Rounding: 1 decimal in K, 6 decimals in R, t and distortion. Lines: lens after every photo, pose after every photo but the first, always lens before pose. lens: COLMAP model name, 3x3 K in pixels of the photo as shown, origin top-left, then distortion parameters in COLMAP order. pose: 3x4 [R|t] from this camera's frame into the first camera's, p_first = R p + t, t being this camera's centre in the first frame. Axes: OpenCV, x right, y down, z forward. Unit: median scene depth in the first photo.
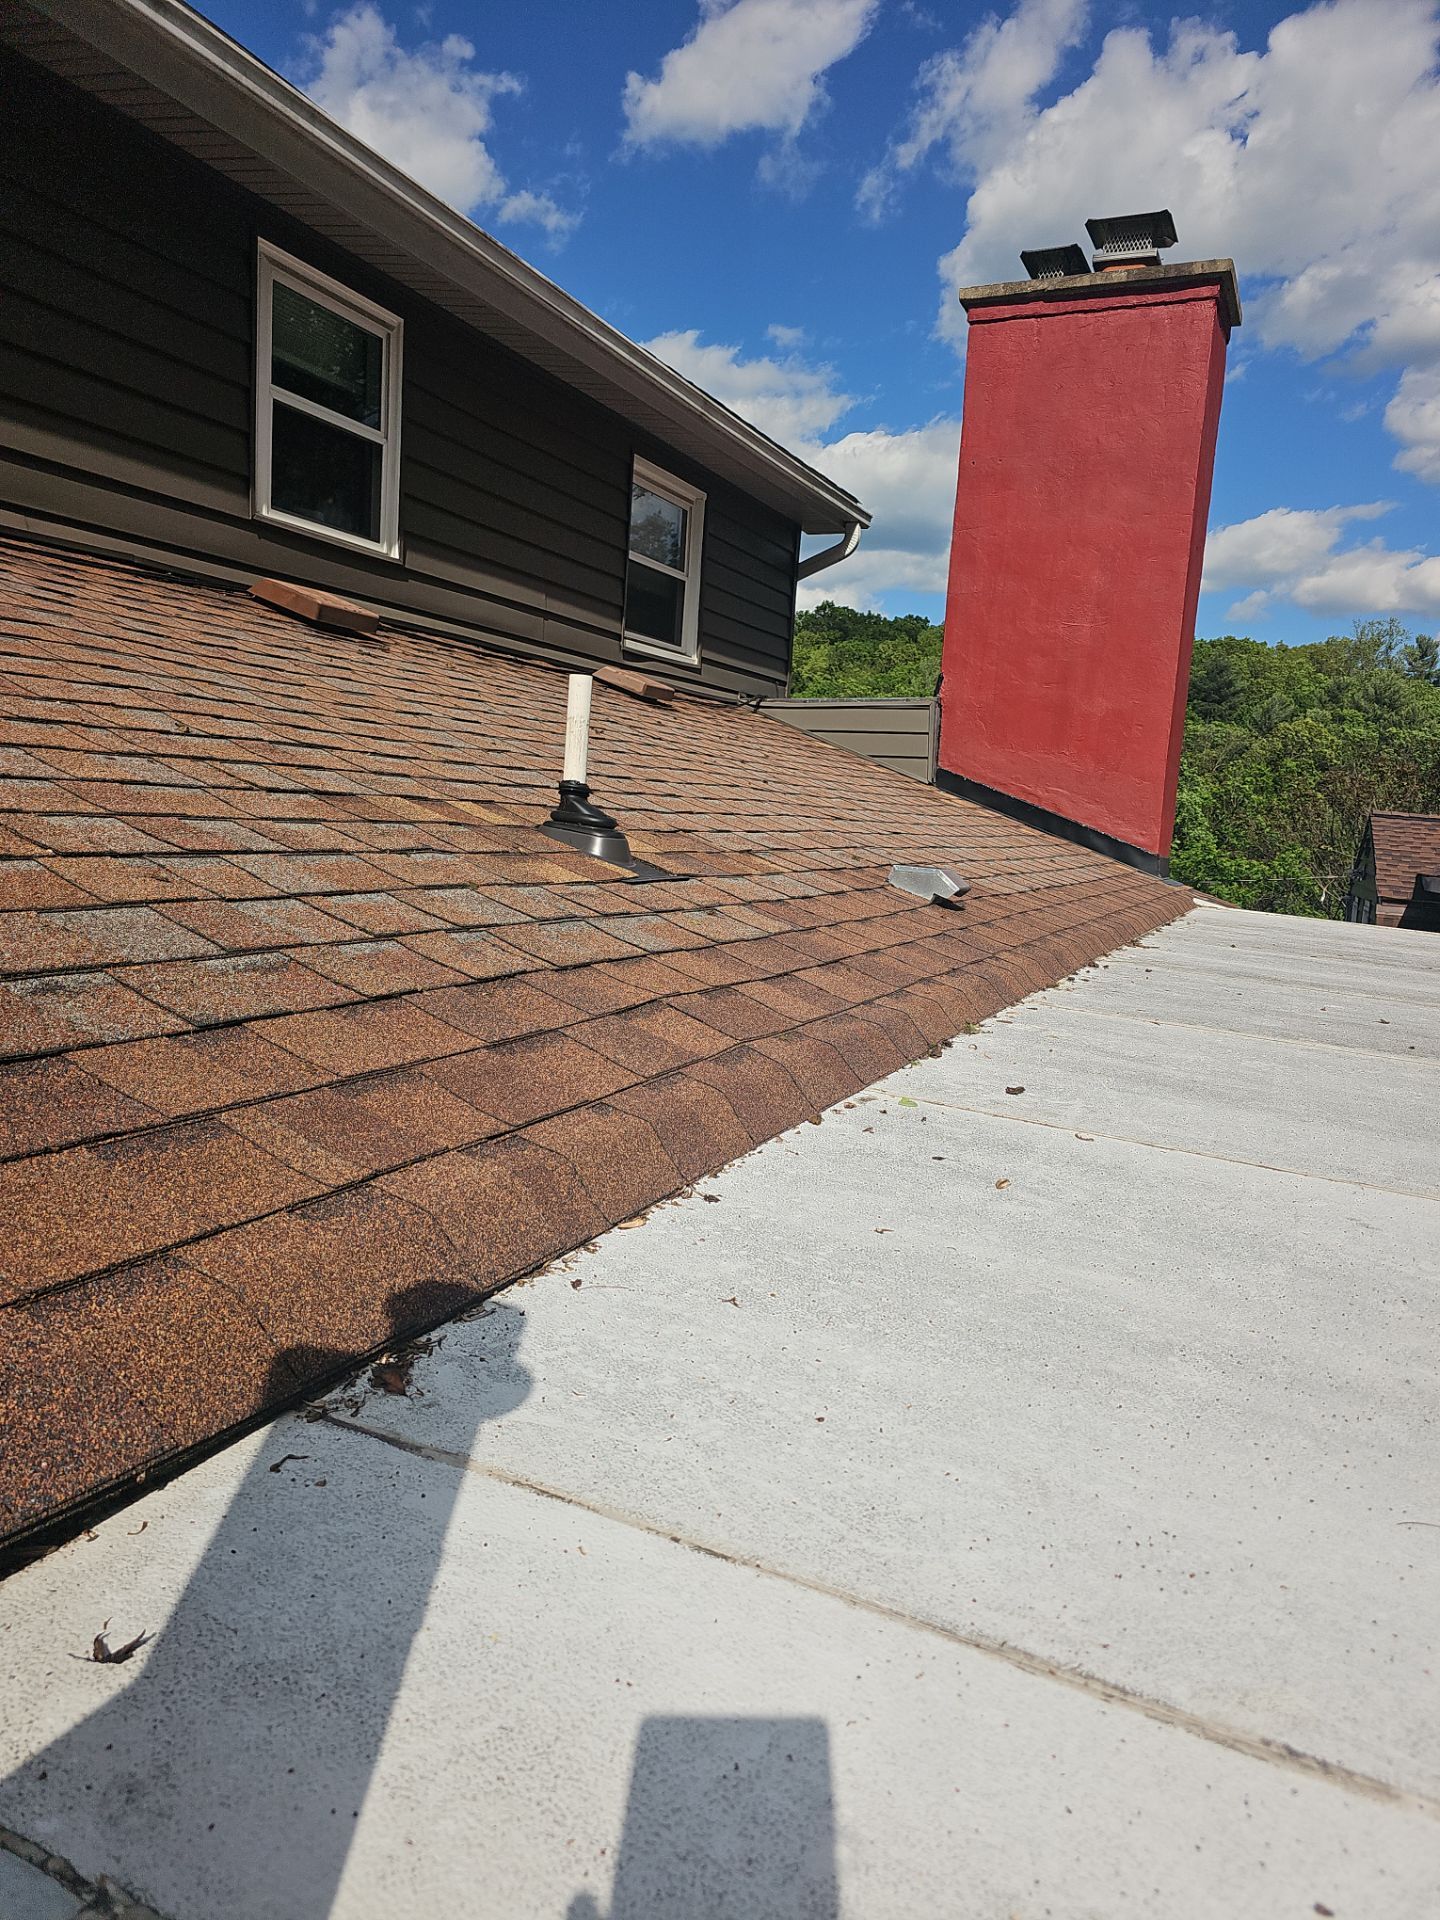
lens RADIAL K [[1296.8, 0, 720.0], [0, 1296.8, 960.0], [0, 0, 1]] dist [0.002968, -0.040078]
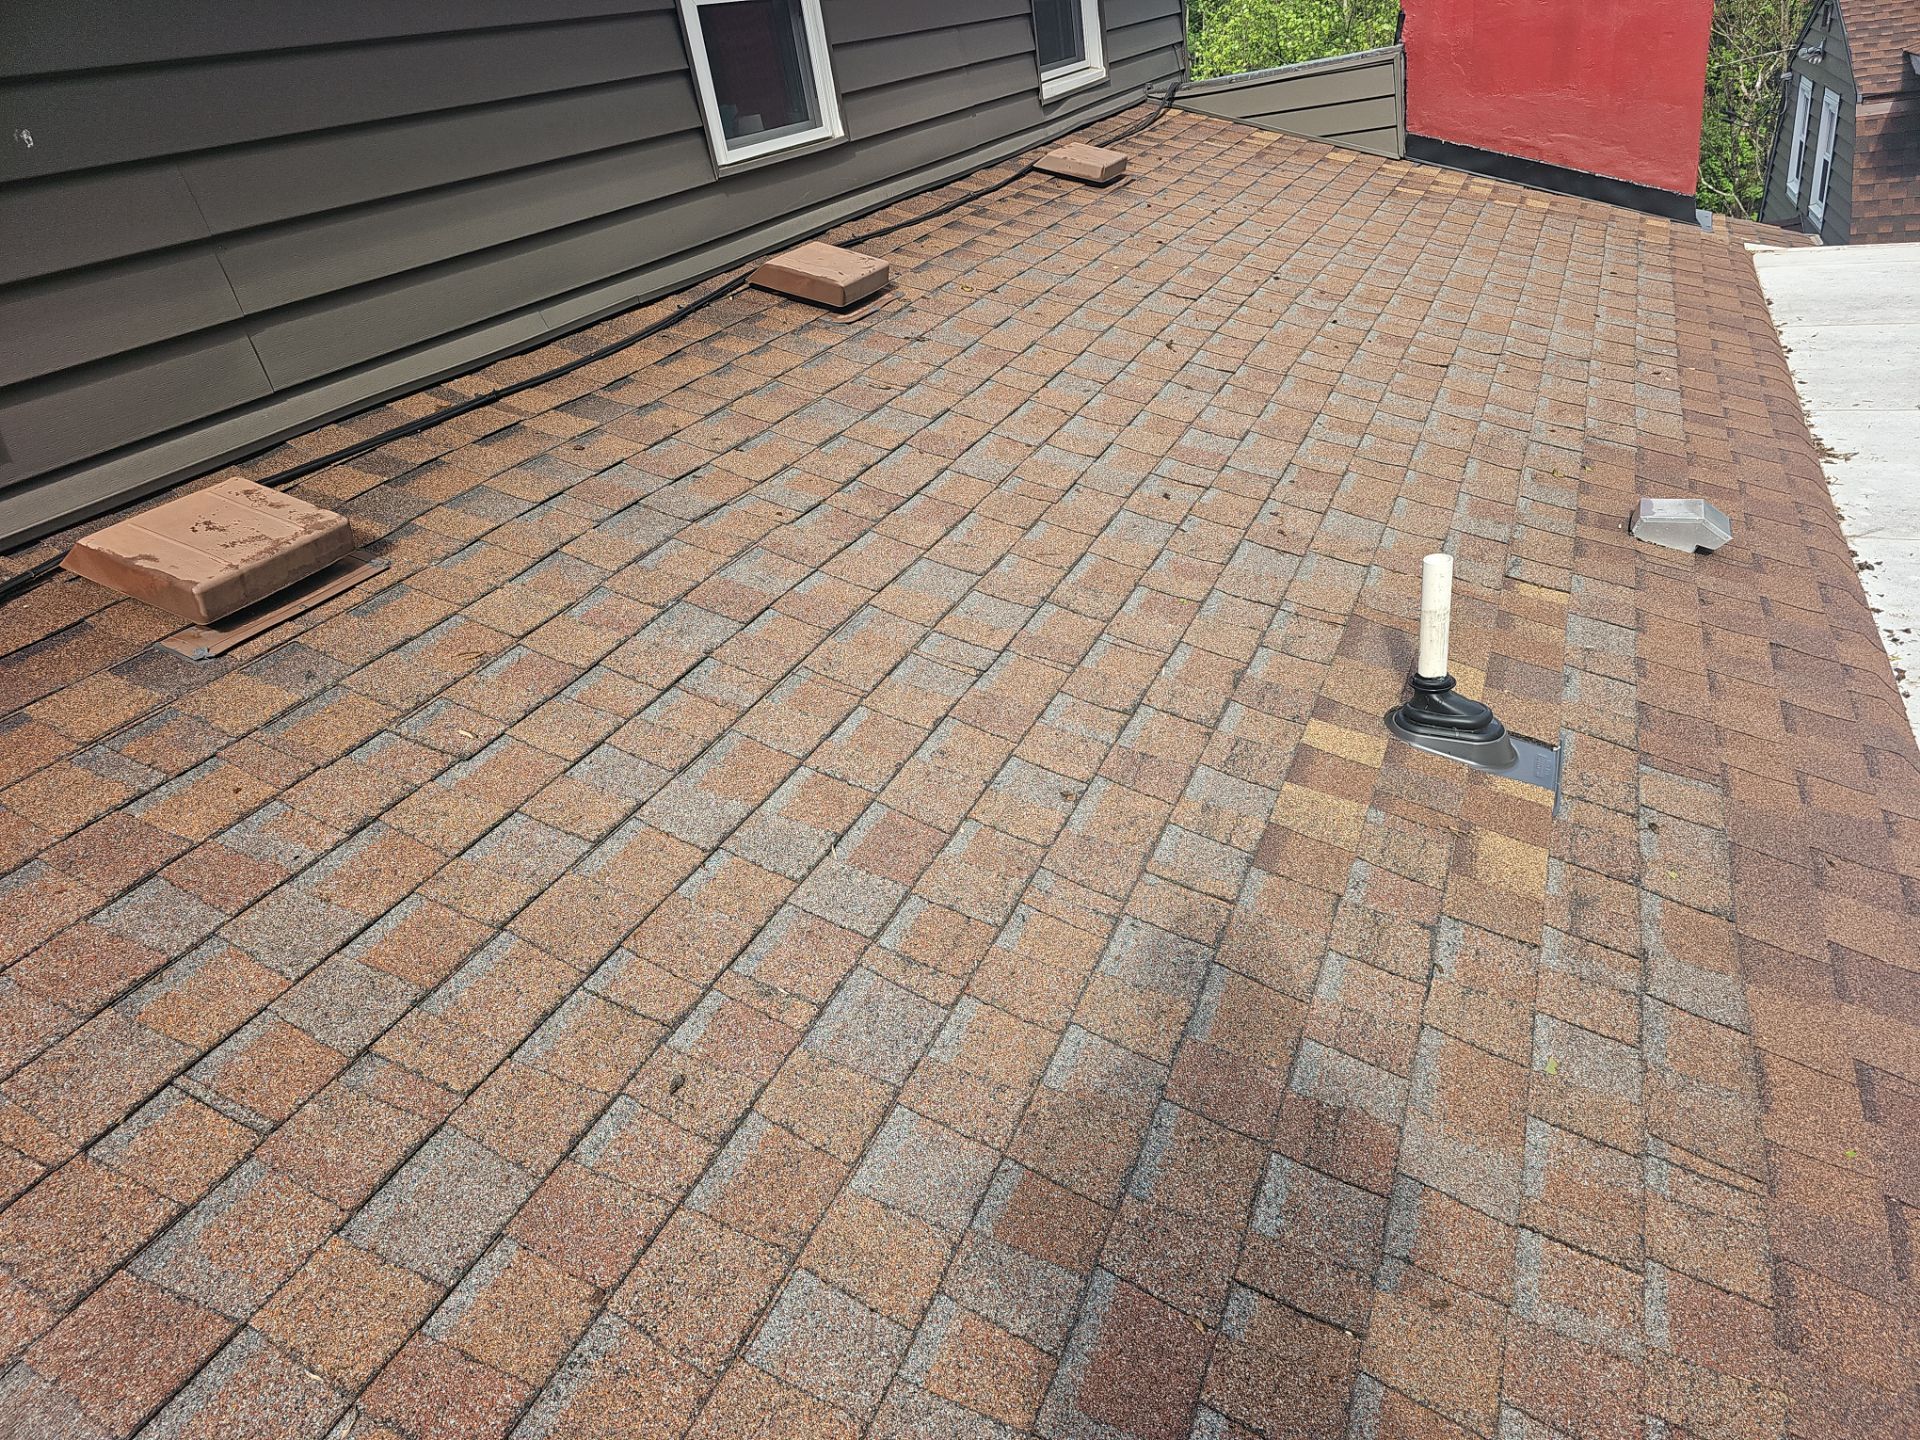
lens RADIAL K [[1340.6, 0, 927.8], [0, 1340.6, 716.9], [0, 0, 1]] dist [-0.002611, -0.006180]
pose [[0.977808, -0.183670, -0.100782, -0.117018], [0.206973, 0.921418, 0.328862, -0.155468], [0.032460, -0.342423, 0.938985, 0.064857]]
